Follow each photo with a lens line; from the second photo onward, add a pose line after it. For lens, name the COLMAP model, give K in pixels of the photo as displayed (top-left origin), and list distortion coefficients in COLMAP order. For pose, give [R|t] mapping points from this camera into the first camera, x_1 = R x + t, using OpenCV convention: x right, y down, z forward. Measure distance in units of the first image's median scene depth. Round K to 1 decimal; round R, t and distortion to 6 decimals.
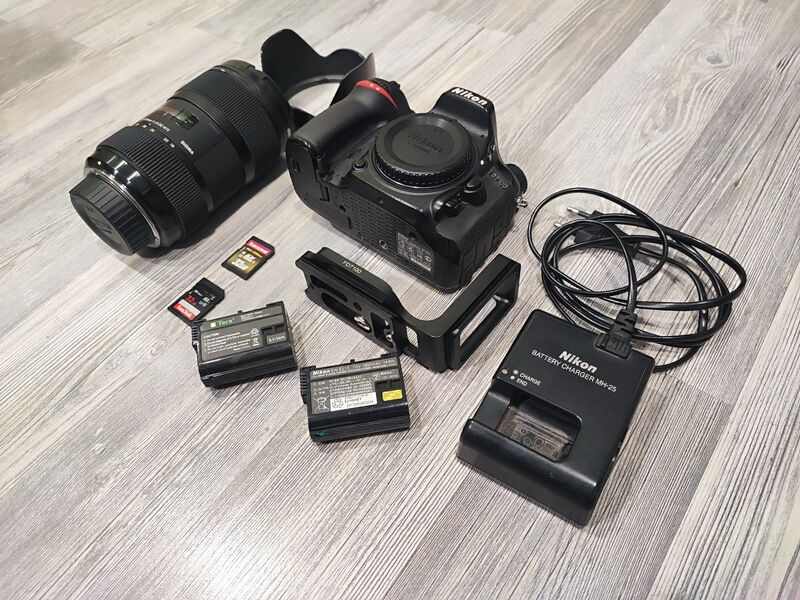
lens RADIAL K [[574.9, 0, 401.6], [0, 574.9, 299.1], [0, 0, 1]] dist [-0.002086, -0.019769]
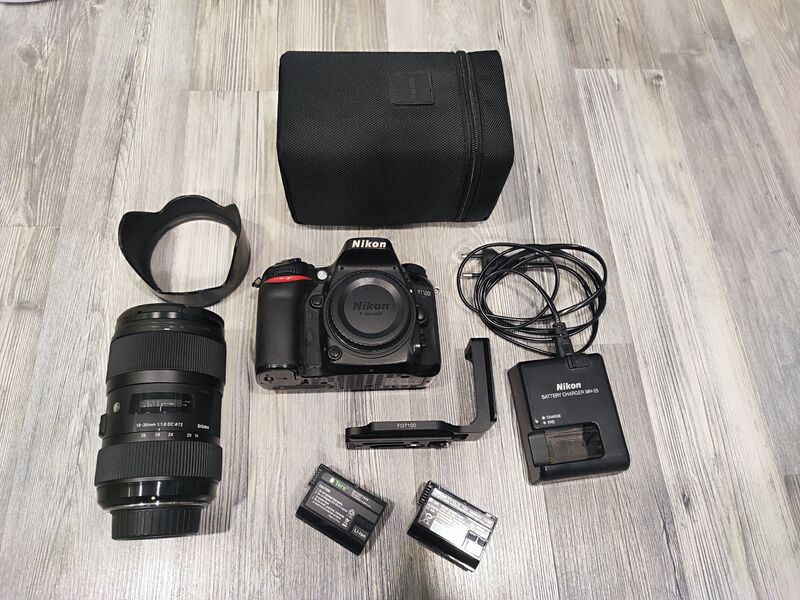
lens RADIAL K [[574.9, 0, 399.0], [0, 574.9, 297.9], [0, 0, 1]] dist [-0.002086, -0.019769]
pose [[0.761632, -0.541090, 0.356565, -0.357913], [0.439609, 0.835700, 0.329165, -0.631820], [-0.476089, -0.093953, 0.874364, -0.054727]]
